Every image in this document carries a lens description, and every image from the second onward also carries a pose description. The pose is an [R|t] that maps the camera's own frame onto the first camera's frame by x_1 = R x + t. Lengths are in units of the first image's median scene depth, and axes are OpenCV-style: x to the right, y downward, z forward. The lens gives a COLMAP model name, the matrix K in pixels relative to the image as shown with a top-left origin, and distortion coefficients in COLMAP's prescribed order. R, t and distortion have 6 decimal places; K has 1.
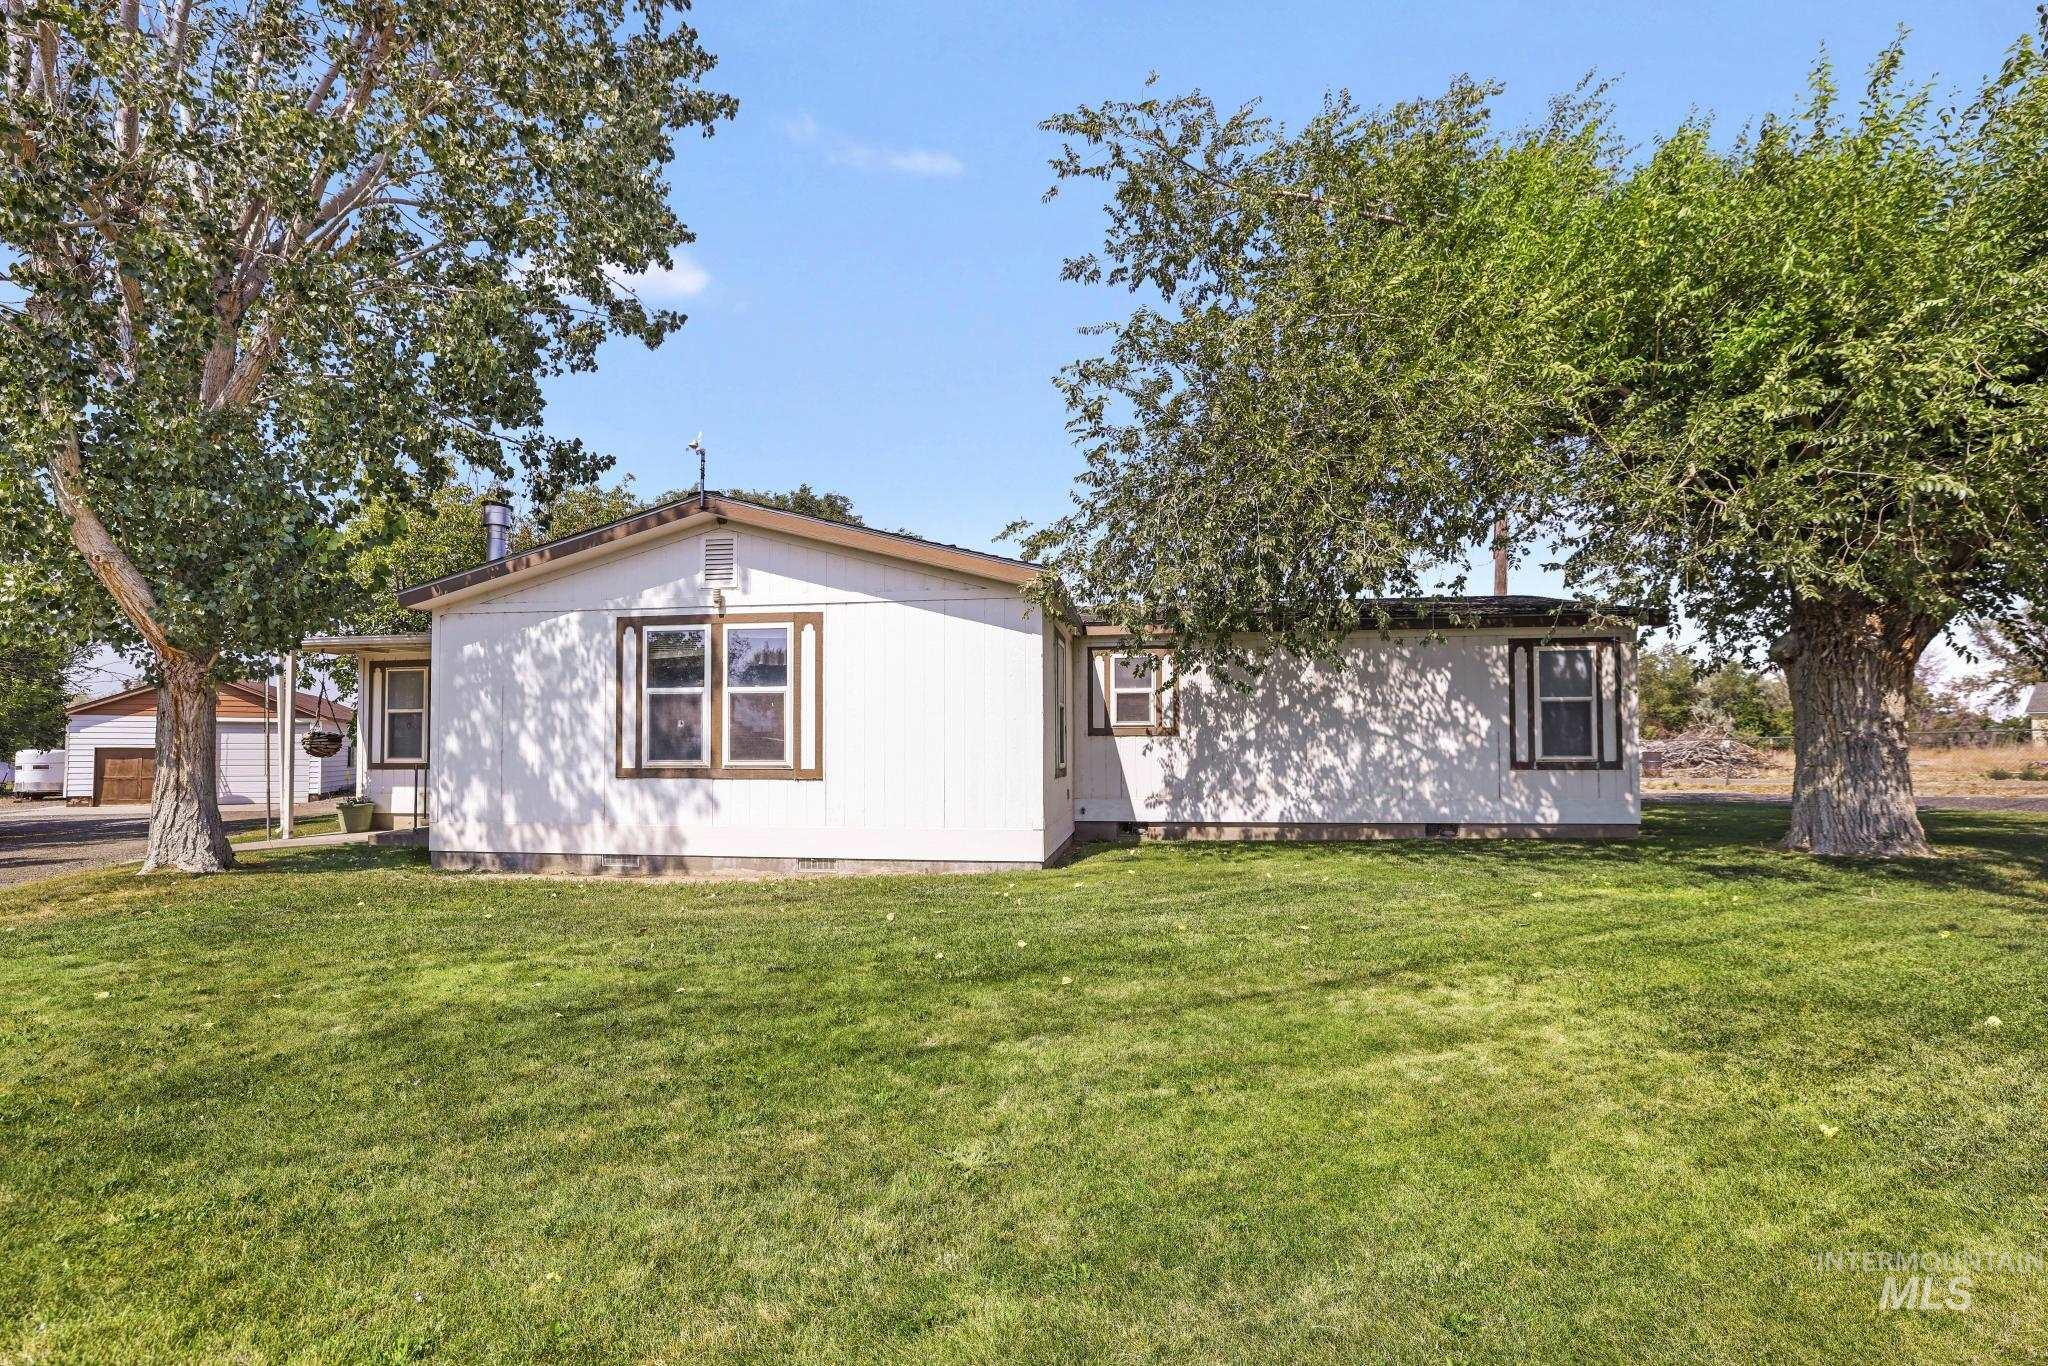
lens RADIAL K [[891.2, 0, 1024.1], [0, 891.2, 754.4], [0, 0, 1]] dist [-0.021010, -0.000185]
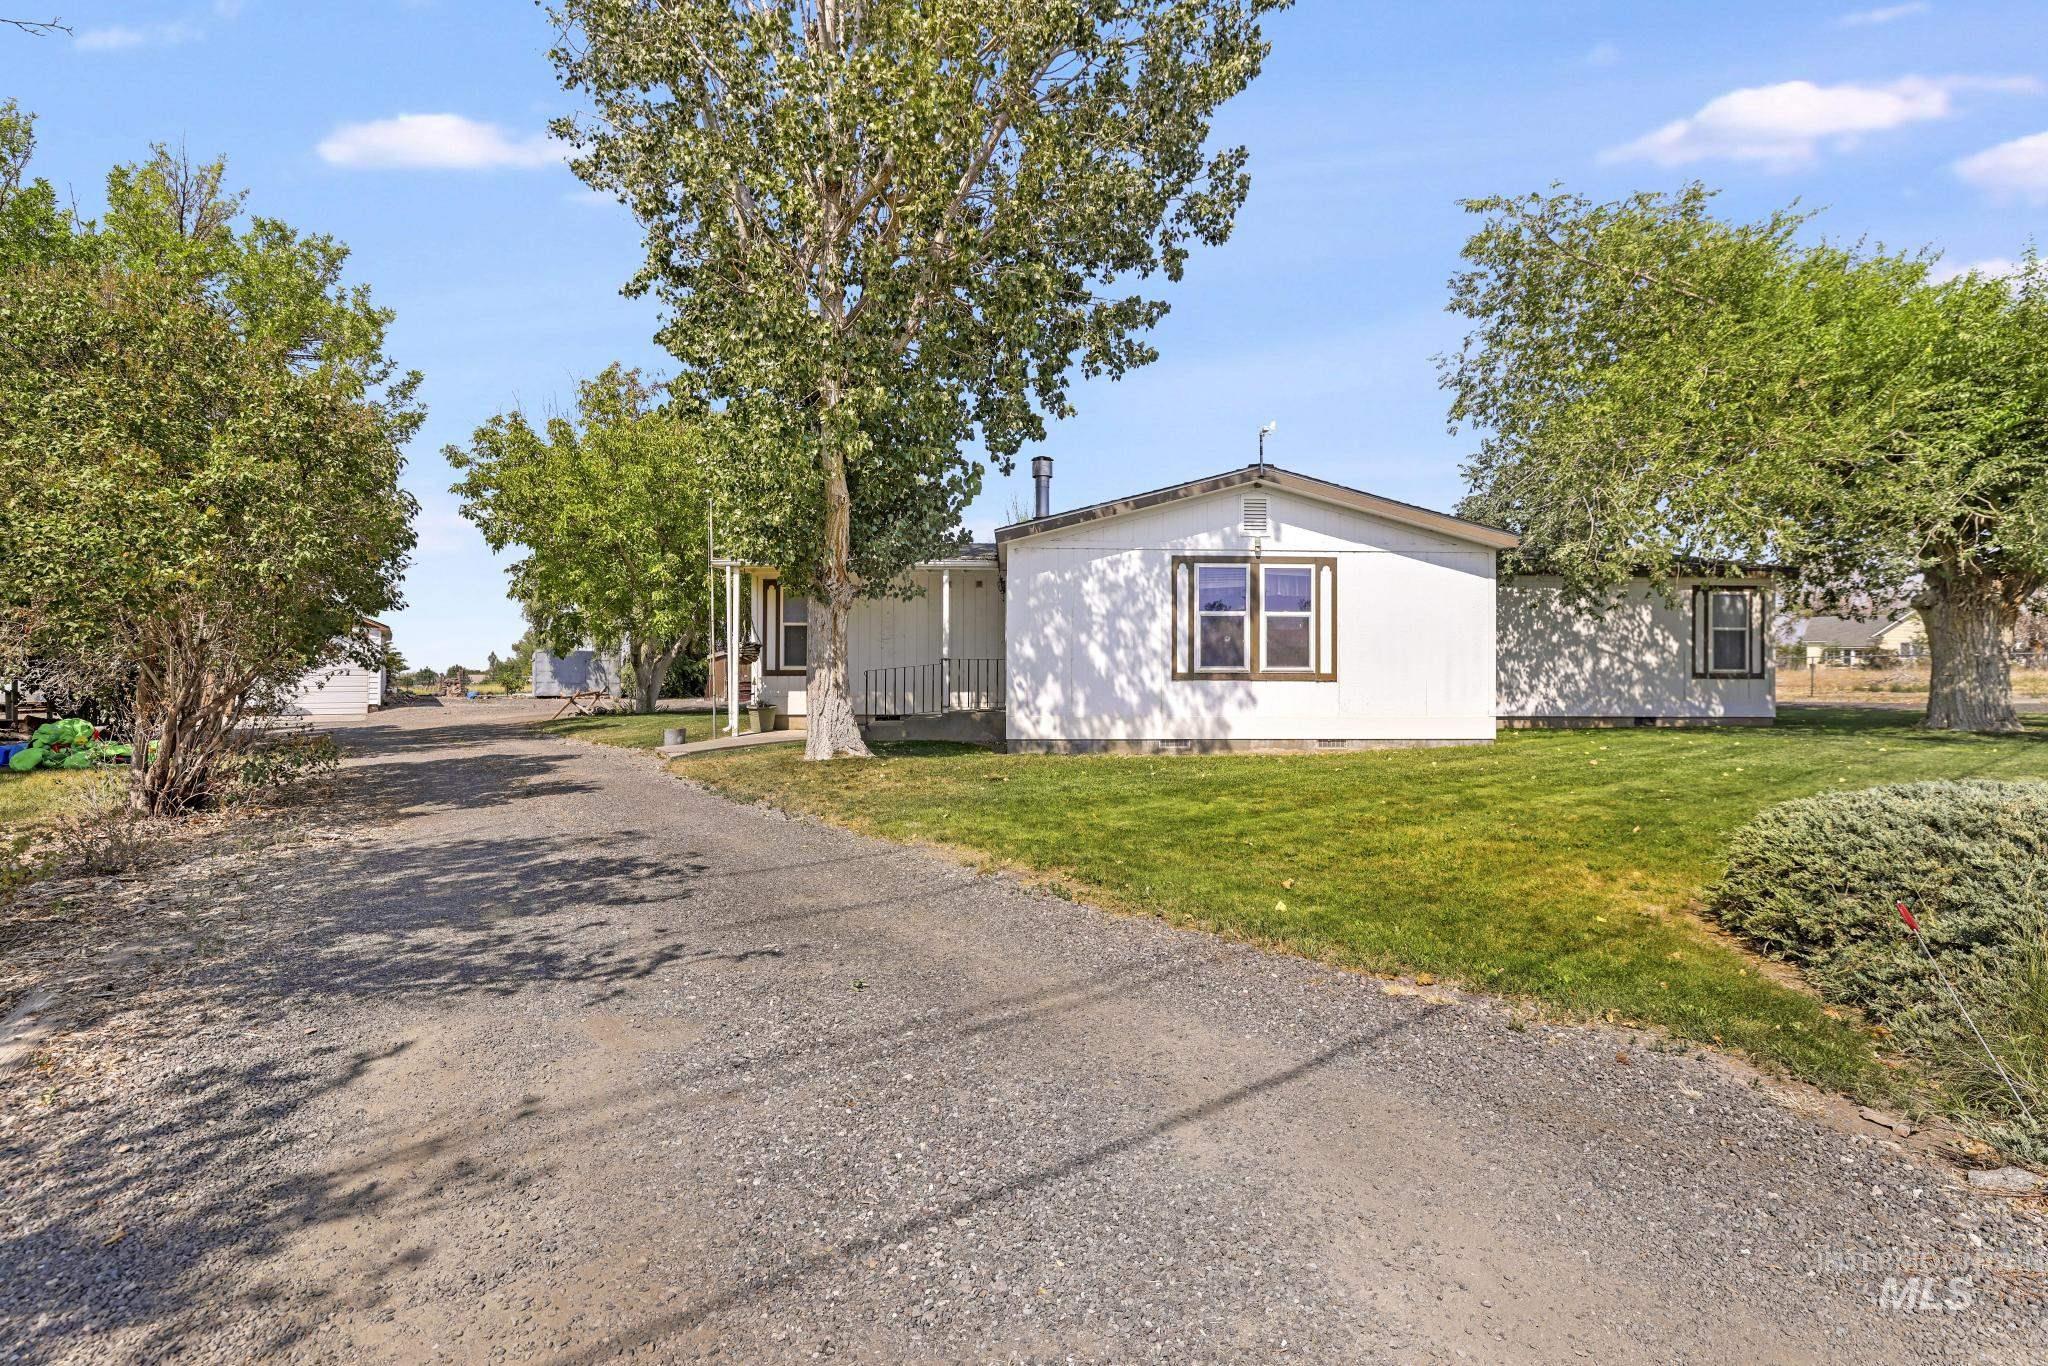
lens RADIAL K [[876.0, 0, 1027.1], [0, 876.0, 668.6], [0, 0, 1]] dist [-0.002758, -0.000148]
pose [[0.983696, 0.006448, 0.179725, -0.894454], [-0.006649, 0.999978, 0.000517, 0.010877], [-0.179718, -0.001703, 0.983717, -0.216074]]
